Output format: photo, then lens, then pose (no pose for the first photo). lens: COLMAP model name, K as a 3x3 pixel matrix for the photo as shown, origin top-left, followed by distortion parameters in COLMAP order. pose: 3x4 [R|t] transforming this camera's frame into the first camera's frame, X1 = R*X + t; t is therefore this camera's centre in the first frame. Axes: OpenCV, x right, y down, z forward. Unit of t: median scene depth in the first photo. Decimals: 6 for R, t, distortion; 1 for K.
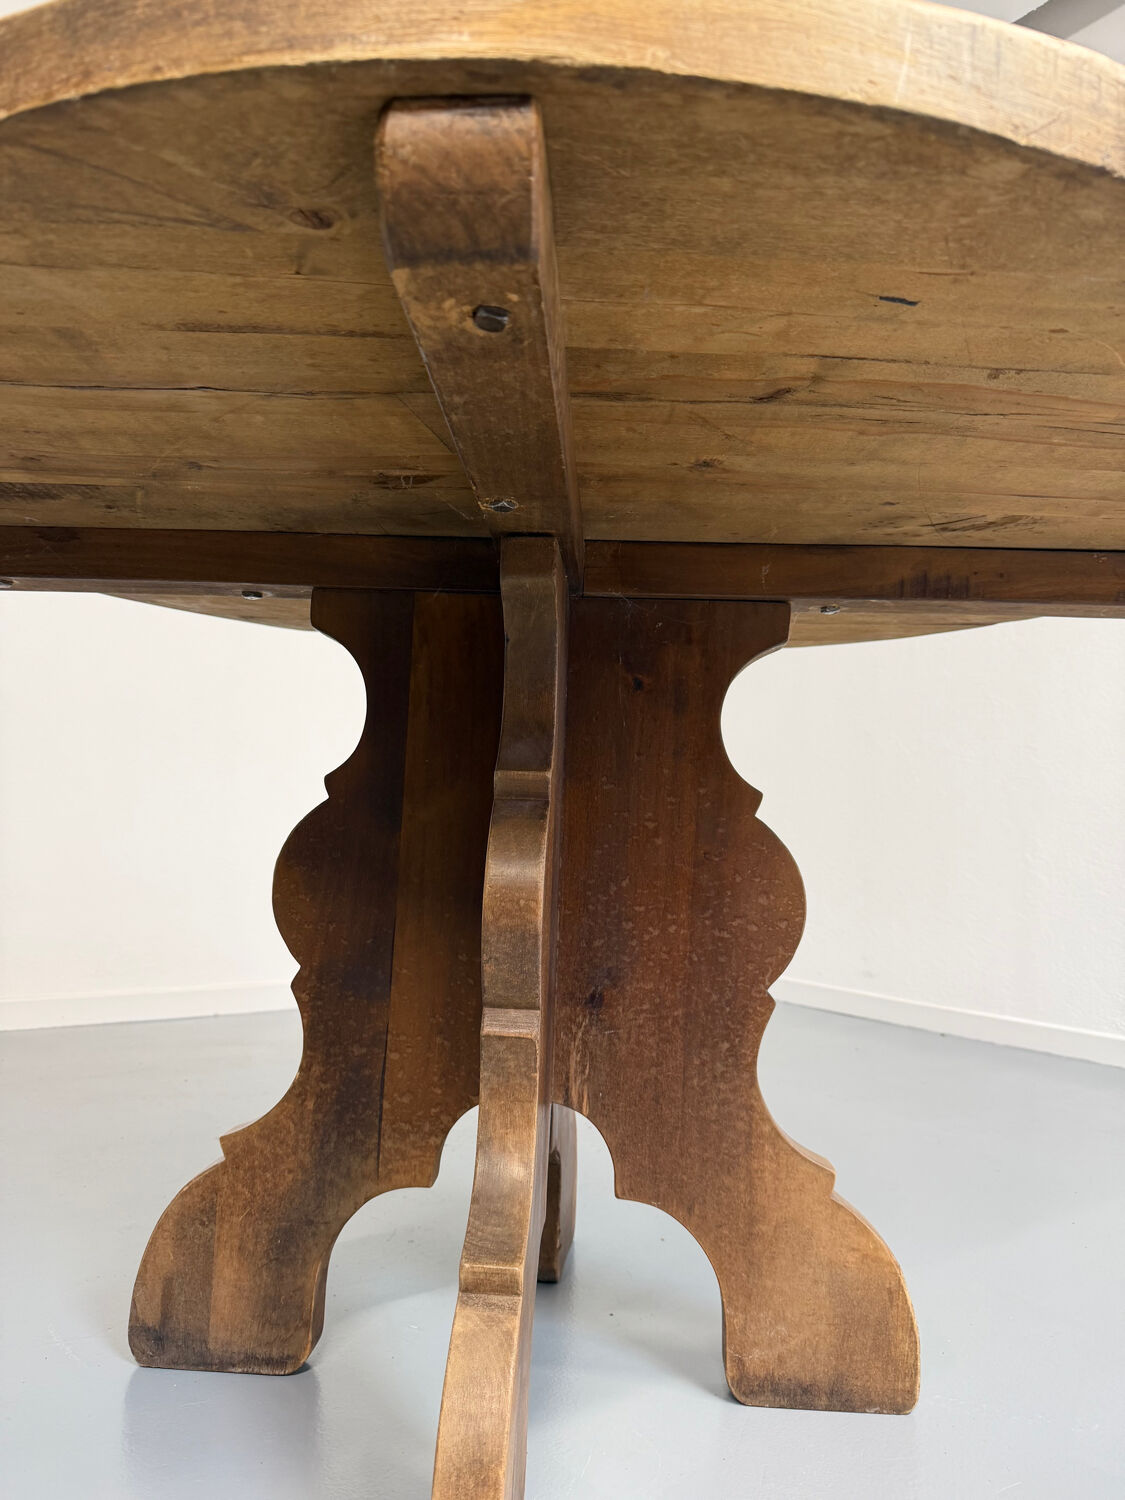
lens RADIAL K [[1051.4, 0, 558.4], [0, 1051.4, 751.2], [0, 0, 1]] dist [0.046438, -0.095608]
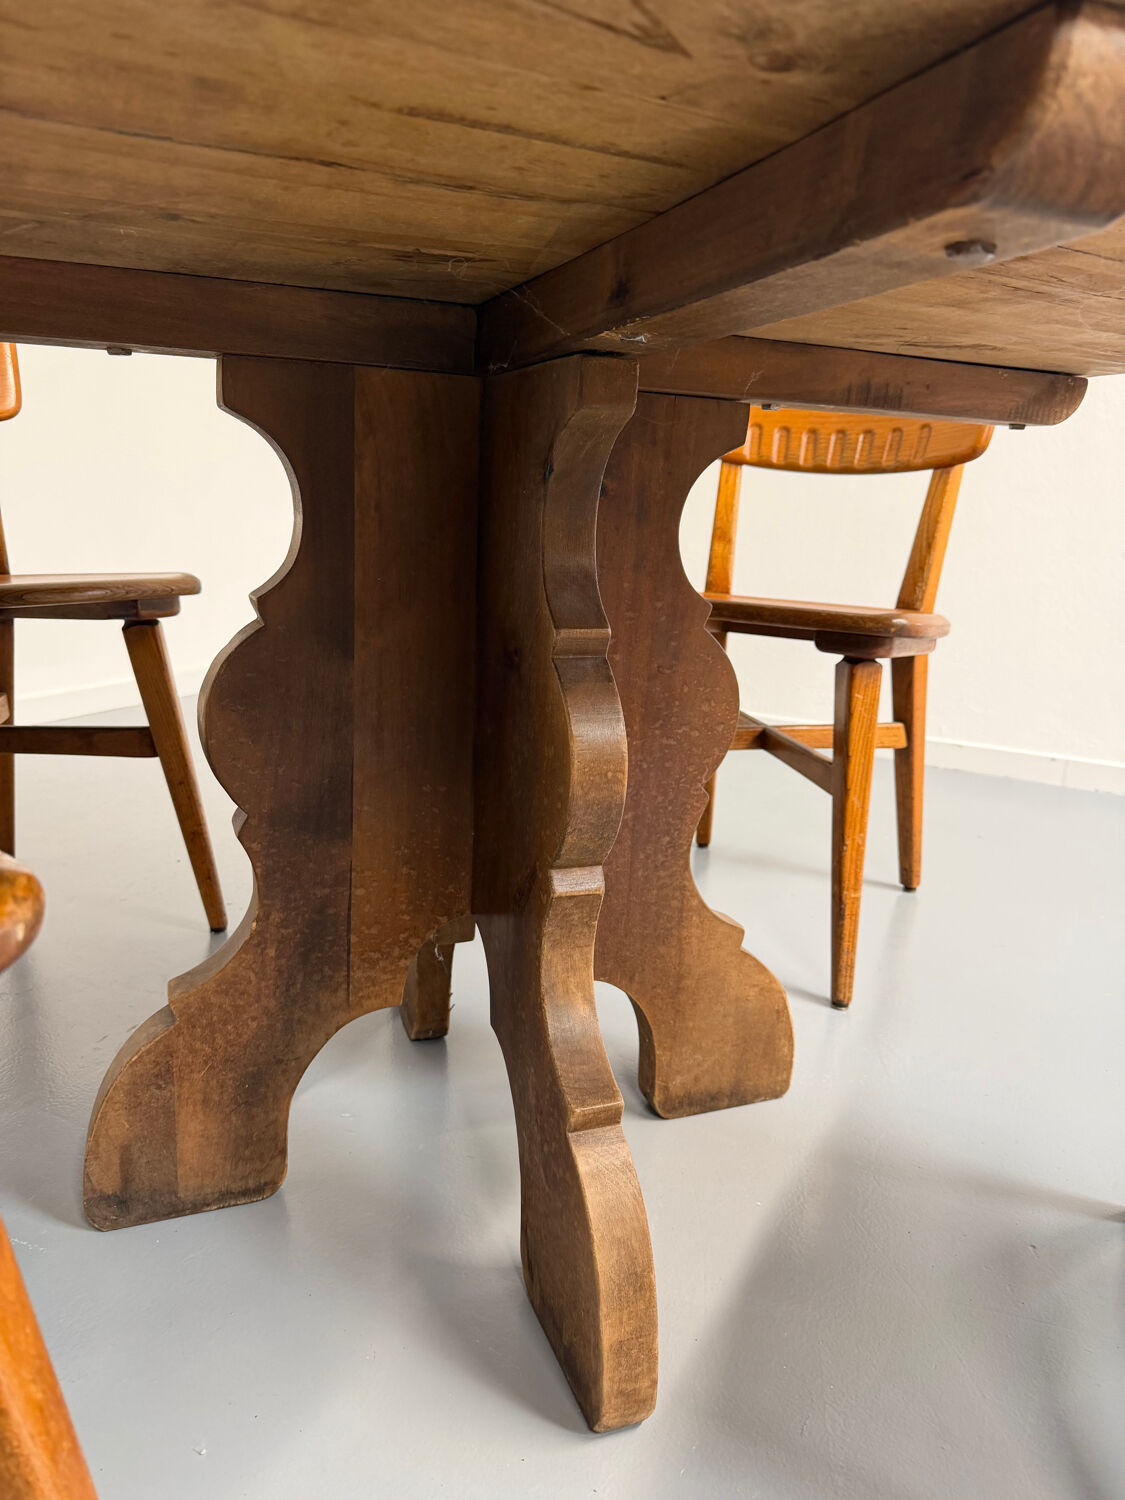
lens RADIAL K [[1044.2, 0, 559.5], [0, 1044.2, 753.1], [0, 0, 1]] dist [0.155350, -0.317464]
pose [[0.910107, -0.094512, 0.403452, -0.368496], [-0.044068, 0.946044, 0.321028, -0.146513], [-0.412024, -0.309949, 0.856836, 0.147802]]
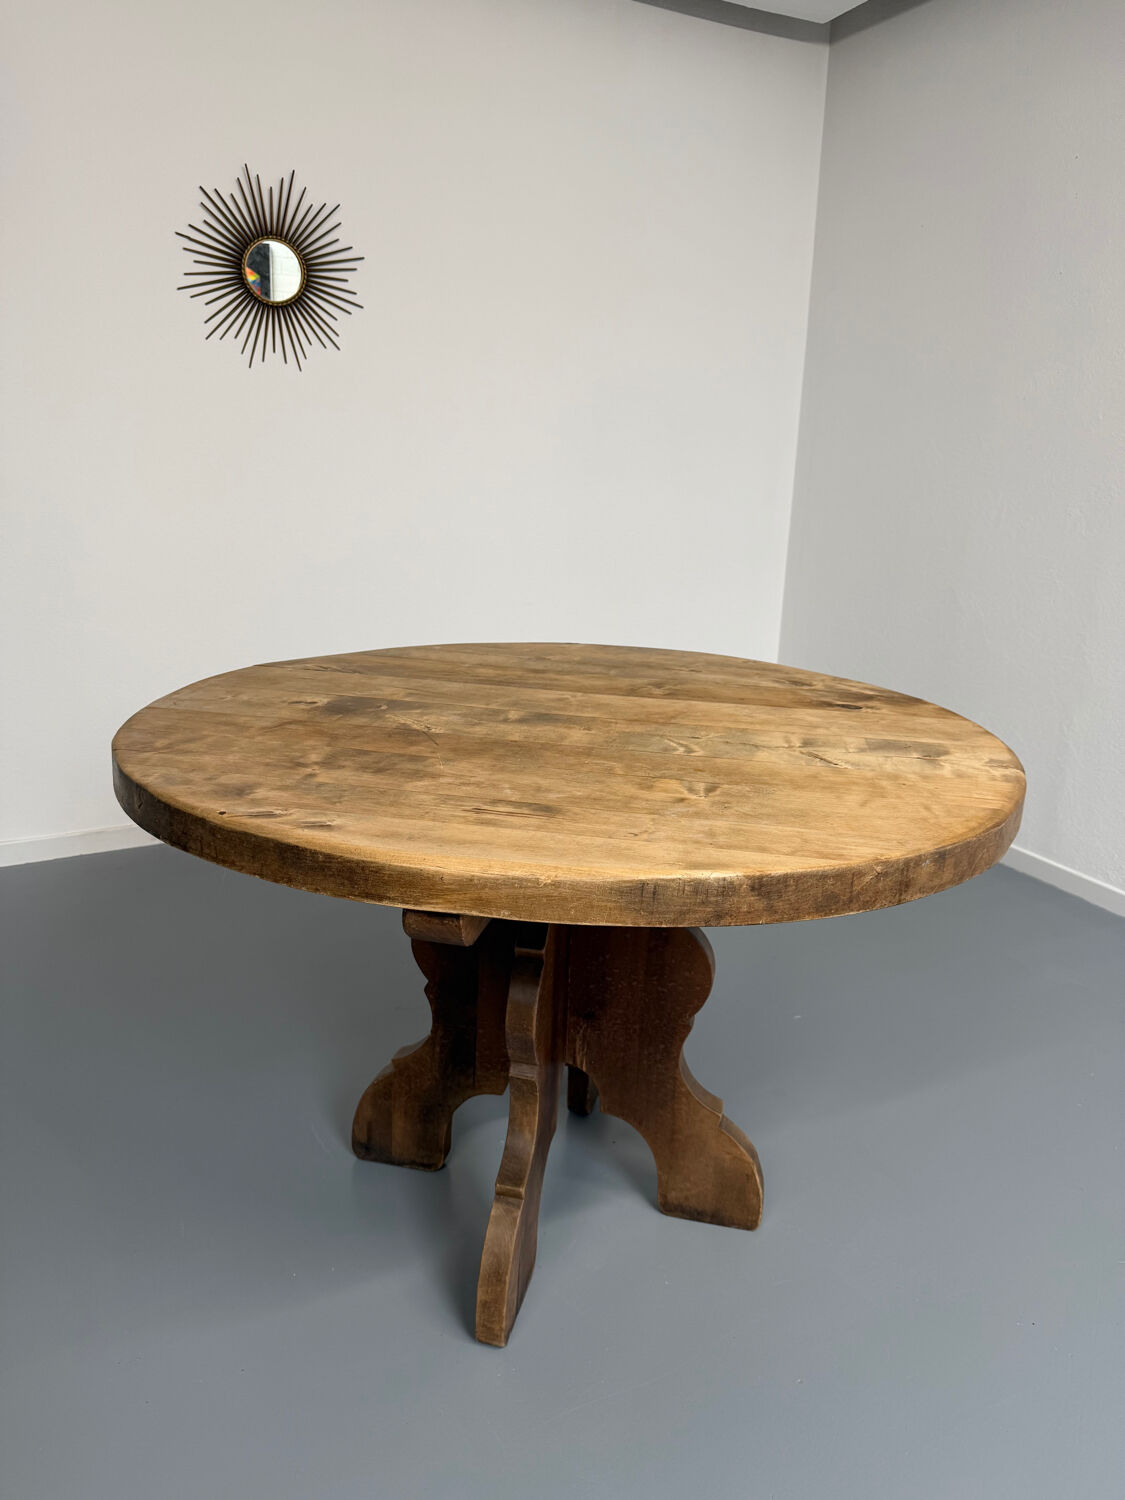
lens RADIAL K [[1040.7, 0, 557.8], [0, 1040.7, 746.8], [0, 0, 1]] dist [0.156598, -0.323500]
pose [[0.984586, 0.045441, -0.168898, 0.260115], [0.015007, 0.940153, 0.340422, -0.791671], [0.174259, -0.337710, 0.924979, -0.487653]]
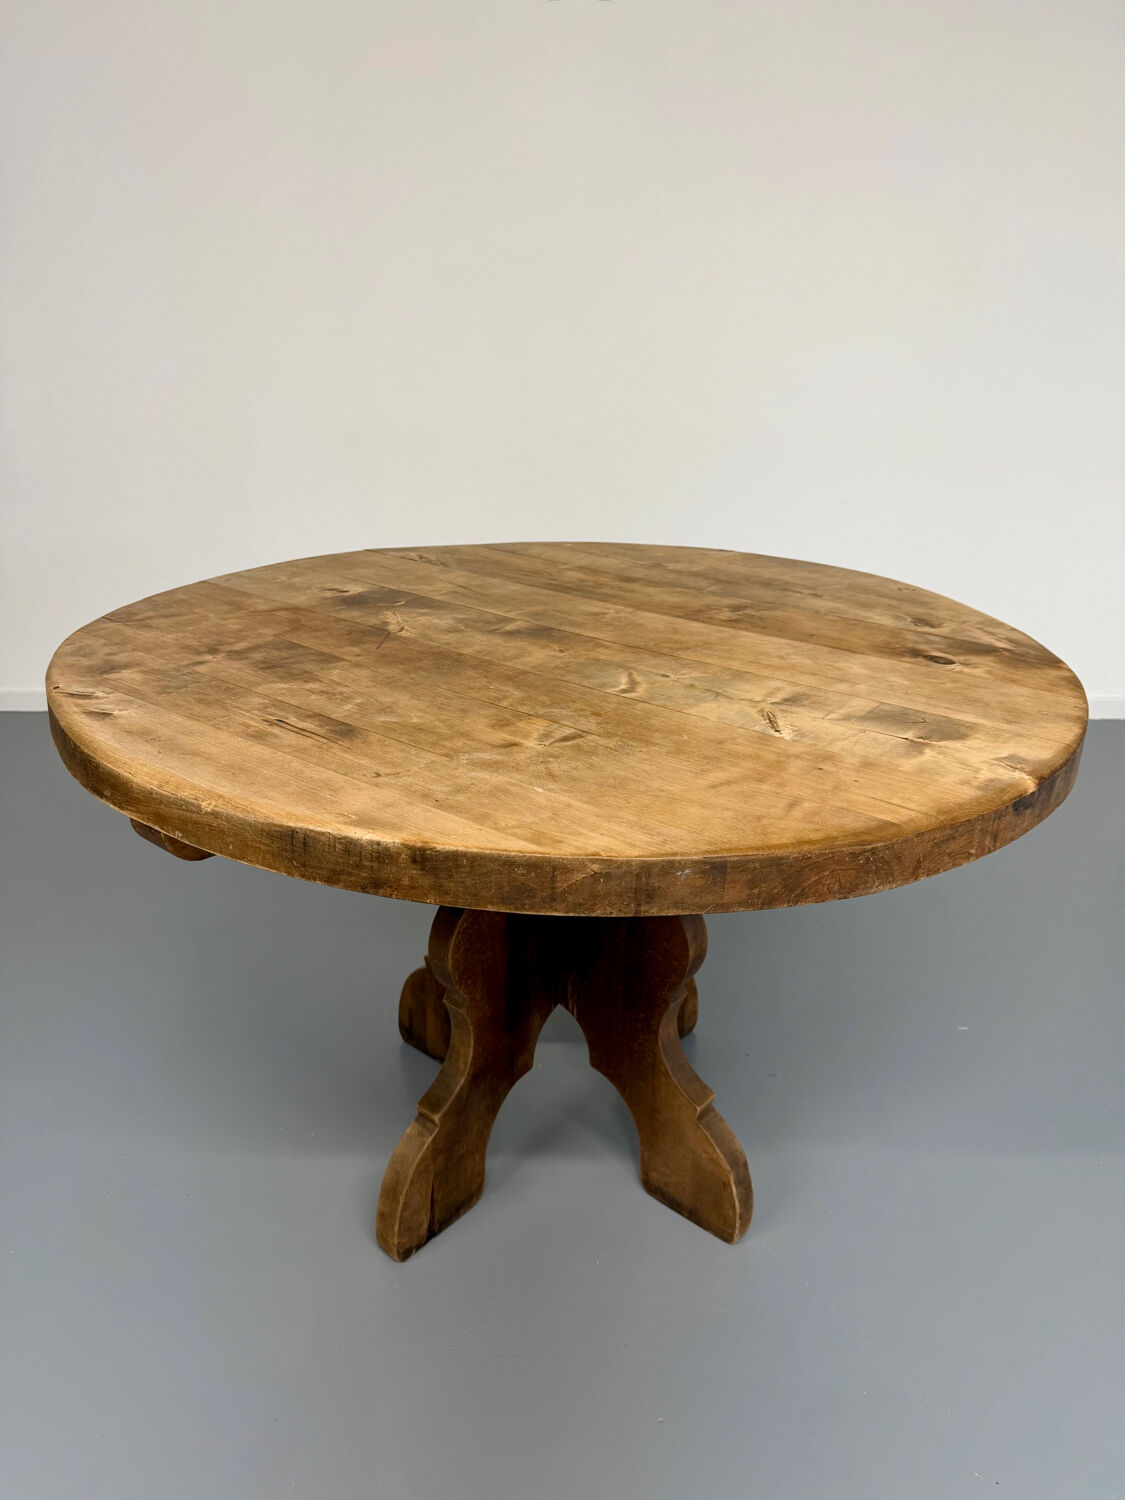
lens RADIAL K [[1044.2, 0, 559.5], [0, 1044.2, 753.1], [0, 0, 1]] dist [0.155350, -0.317464]
pose [[0.794789, 0.211210, -0.568946, 0.867464], [0.061230, 0.904795, 0.421423, -0.741827], [0.603789, -0.369779, 0.706189, -0.038608]]
